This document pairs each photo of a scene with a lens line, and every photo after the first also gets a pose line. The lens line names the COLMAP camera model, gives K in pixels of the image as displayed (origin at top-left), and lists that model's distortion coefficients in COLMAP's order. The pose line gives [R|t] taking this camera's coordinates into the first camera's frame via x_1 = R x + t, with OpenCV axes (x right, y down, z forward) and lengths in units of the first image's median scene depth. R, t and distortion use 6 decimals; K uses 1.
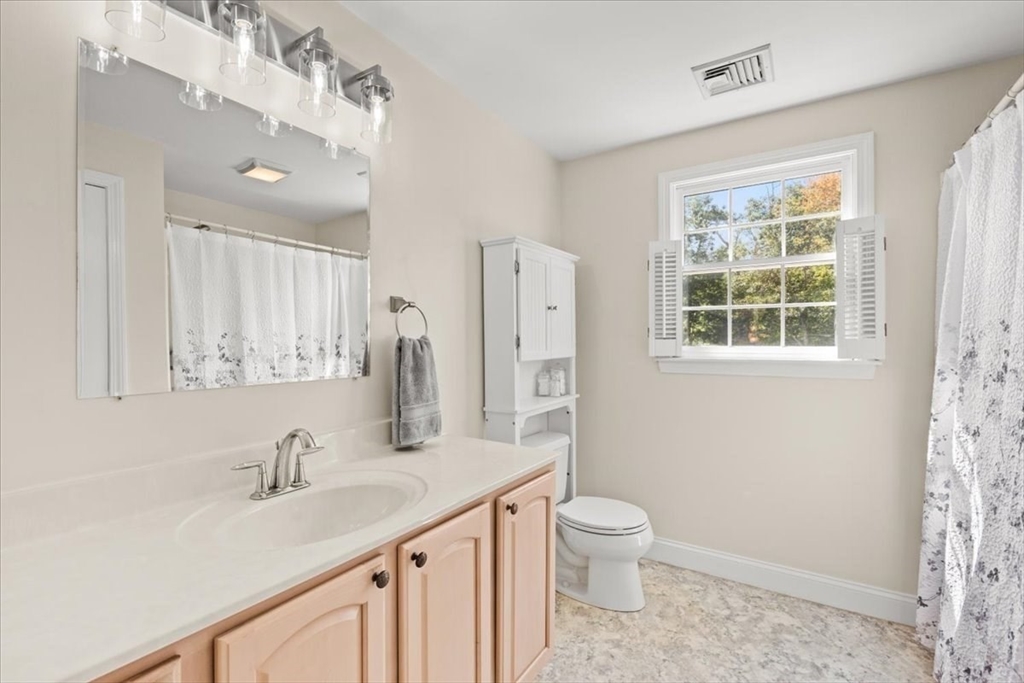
lens RADIAL K [[466.9, 0, 509.3], [0, 466.9, 343.2], [0, 0, 1]] dist [0.000186, -0.000285]
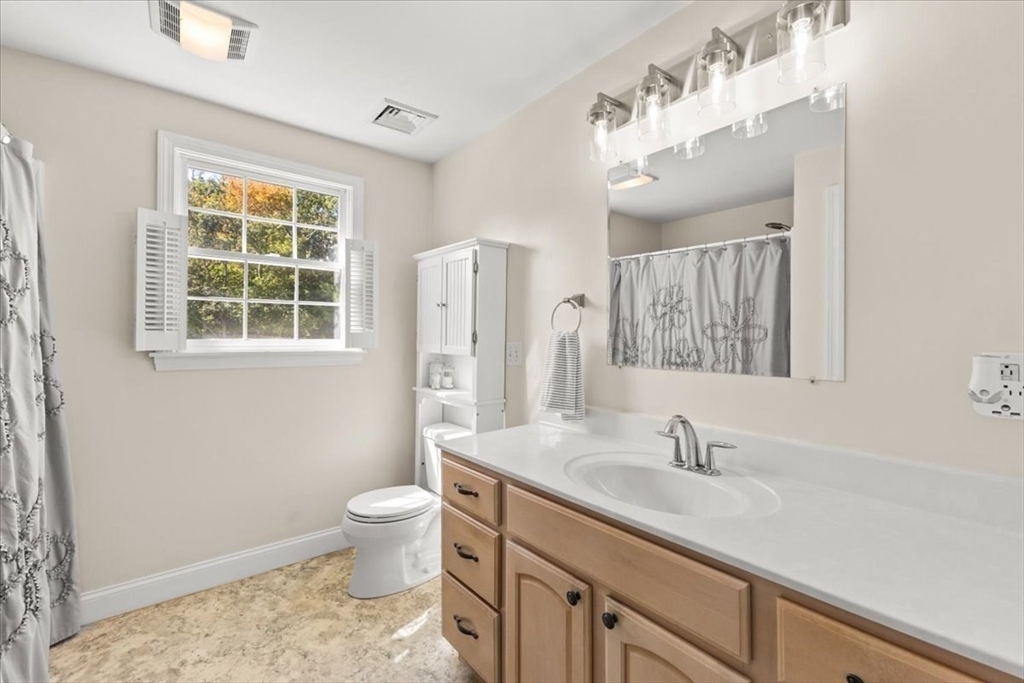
lens RADIAL K [[450.6, 0, 513.1], [0, 450.6, 322.2], [0, 0, 1]] dist [0.018056, -0.000007]
pose [[0.310304, 0.035675, 0.949968, -0.240484], [-0.009042, 0.999361, -0.034576, -0.000828], [-0.950594, 0.002139, 0.310428, 0.156375]]
